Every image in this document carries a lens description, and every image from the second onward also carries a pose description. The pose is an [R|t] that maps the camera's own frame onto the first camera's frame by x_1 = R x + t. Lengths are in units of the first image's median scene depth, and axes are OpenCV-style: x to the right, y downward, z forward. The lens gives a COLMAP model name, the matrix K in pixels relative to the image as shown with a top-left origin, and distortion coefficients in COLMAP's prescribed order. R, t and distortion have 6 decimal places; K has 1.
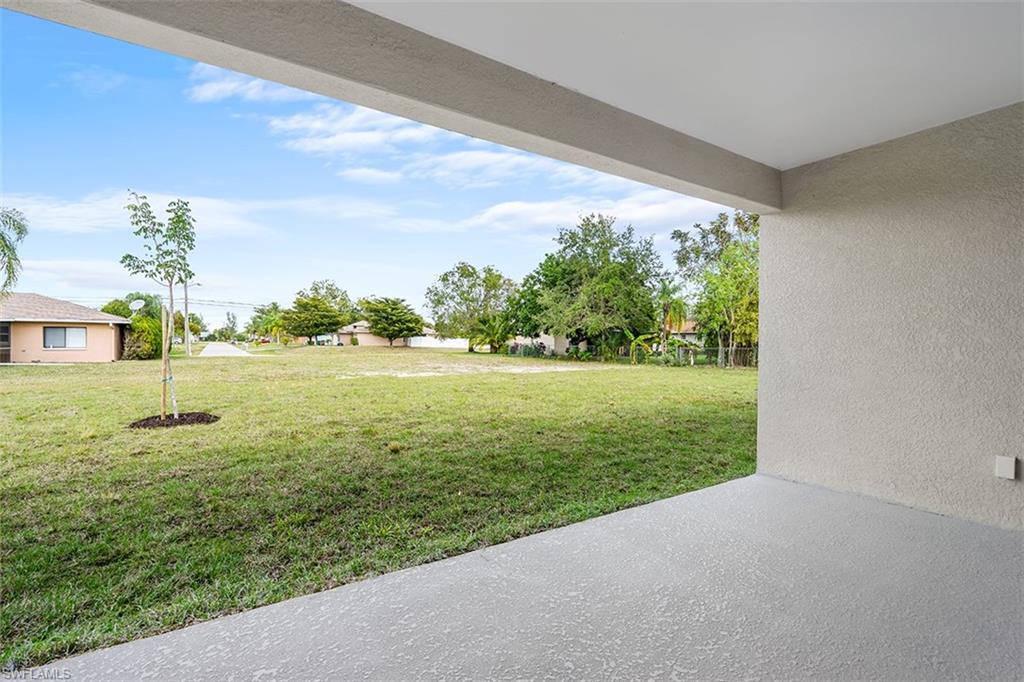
lens RADIAL K [[459.4, 0, 516.0], [0, 459.4, 340.5], [0, 0, 1]] dist [-0.000111, -0.000560]
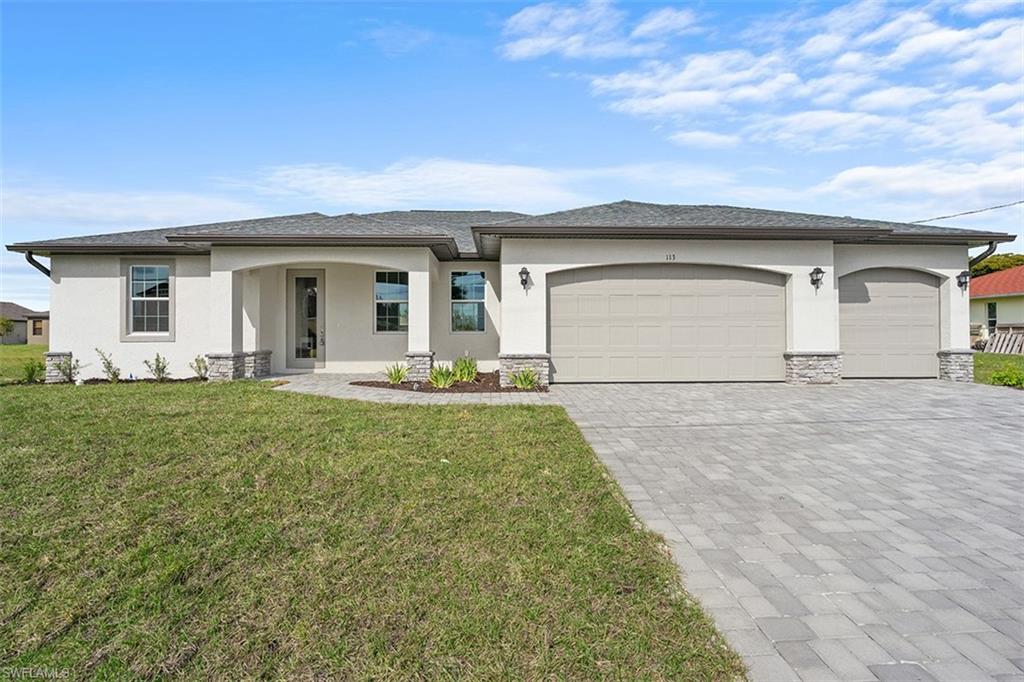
lens RADIAL K [[459.4, 0, 510.6], [0, 459.4, 330.1], [0, 0, 1]] dist [-0.000111, -0.000560]
pose [[0.999932, -0.010336, -0.005488, -0.696420], [0.010333, 0.999946, -0.000599, 0.011500], [0.005493, 0.000543, 0.999985, 0.097516]]
